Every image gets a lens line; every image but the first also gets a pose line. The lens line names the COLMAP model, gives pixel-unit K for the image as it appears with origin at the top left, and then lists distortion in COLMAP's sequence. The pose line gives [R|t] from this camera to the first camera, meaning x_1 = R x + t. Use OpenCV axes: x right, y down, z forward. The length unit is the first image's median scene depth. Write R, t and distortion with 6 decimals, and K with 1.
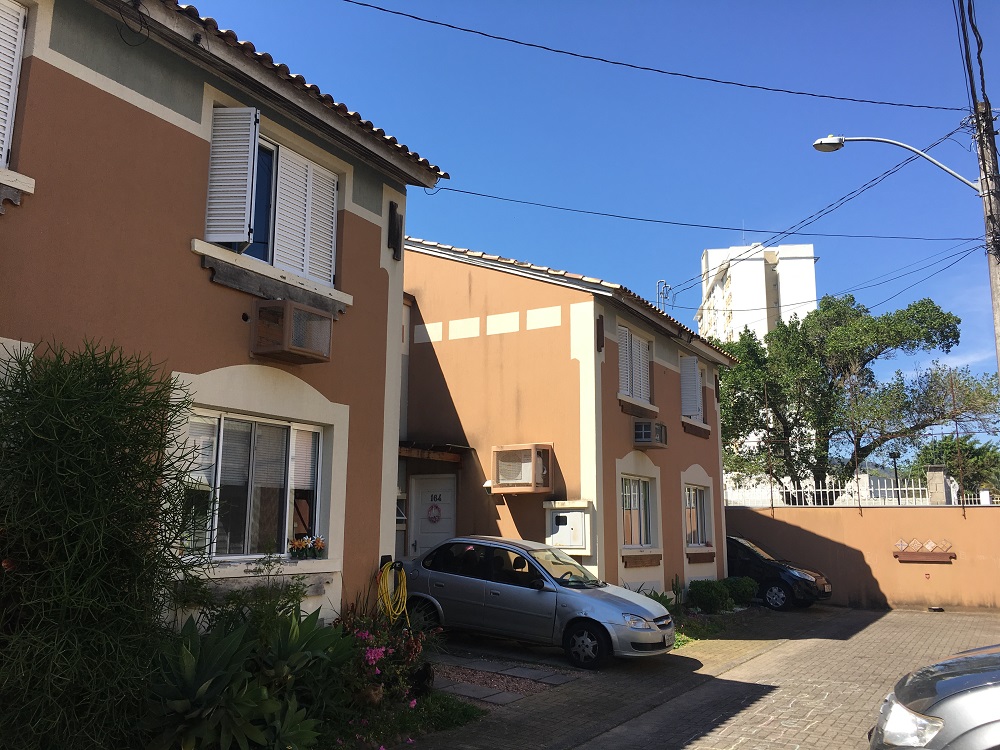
lens RADIAL K [[846.4, 0, 495.8], [0, 846.4, 368.9], [0, 0, 1]] dist [0.055066, -0.075638]
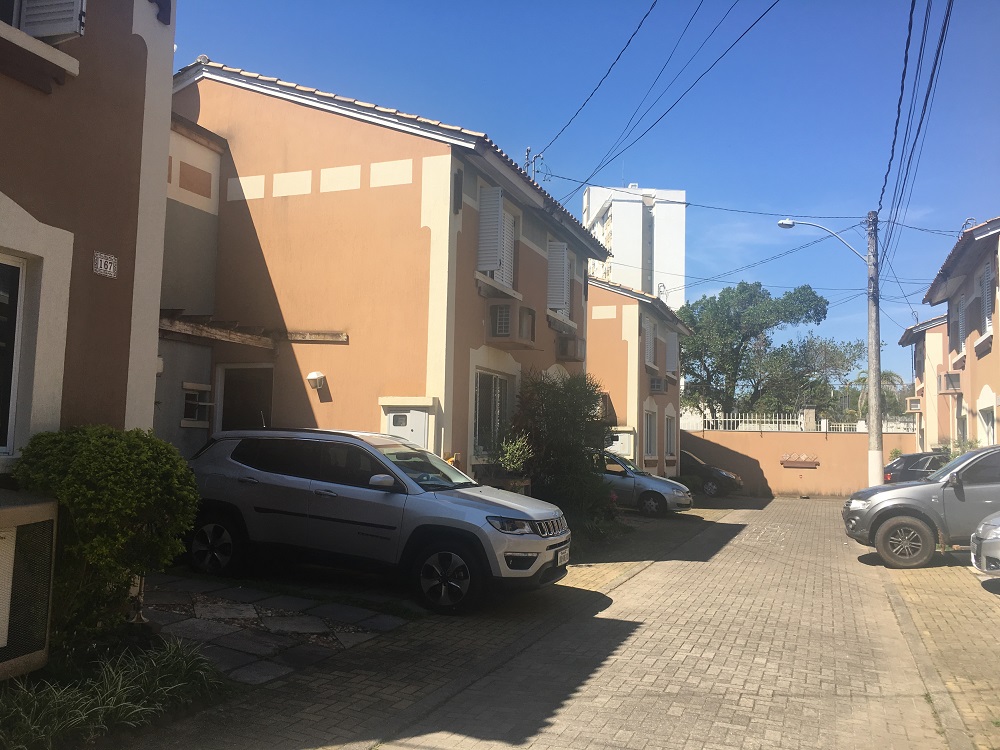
lens RADIAL K [[846.4, 0, 500.3], [0, 846.4, 377.6], [0, 0, 1]] dist [0.055066, -0.075638]
pose [[0.984798, 0.028089, 0.171416, -0.250564], [-0.046407, 0.993514, 0.103806, -0.058727], [-0.167388, -0.110183, 0.979715, -0.333860]]
